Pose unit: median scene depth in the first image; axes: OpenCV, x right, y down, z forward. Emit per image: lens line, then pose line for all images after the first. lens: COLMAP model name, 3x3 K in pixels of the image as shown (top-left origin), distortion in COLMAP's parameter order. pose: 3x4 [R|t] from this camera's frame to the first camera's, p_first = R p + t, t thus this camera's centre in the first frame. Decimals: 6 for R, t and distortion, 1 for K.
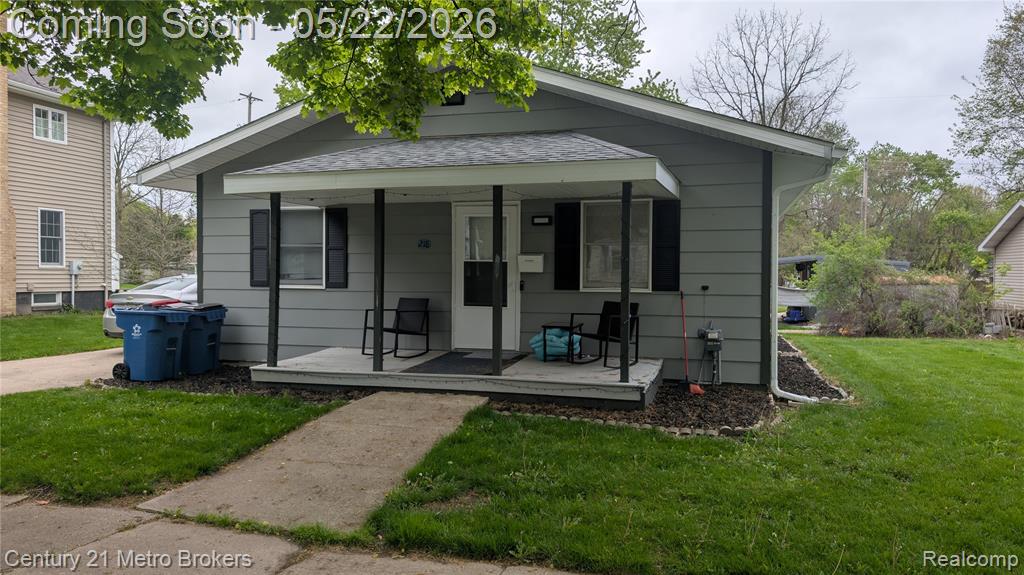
lens RADIAL K [[744.4, 0, 513.7], [0, 744.4, 298.3], [0, 0, 1]] dist [0.050293, -0.041544]
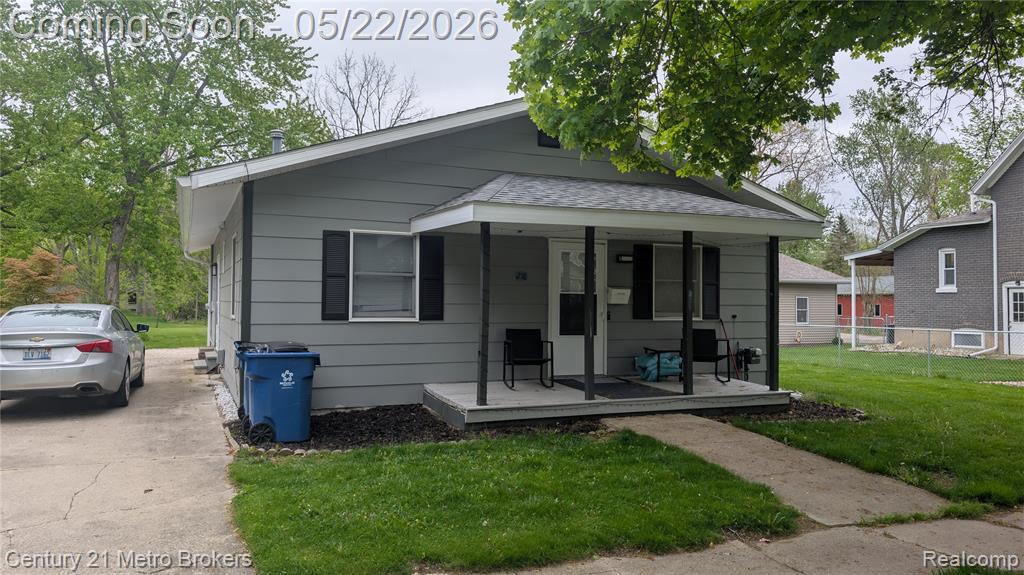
lens RADIAL K [[744.4, 0, 512.7], [0, 744.4, 276.5], [0, 0, 1]] dist [0.050293, -0.041544]
pose [[0.762721, 0.023871, 0.646286, -0.819979], [0.016941, 0.998238, -0.056864, -0.014872], [-0.646505, 0.054320, 0.760973, 0.235715]]
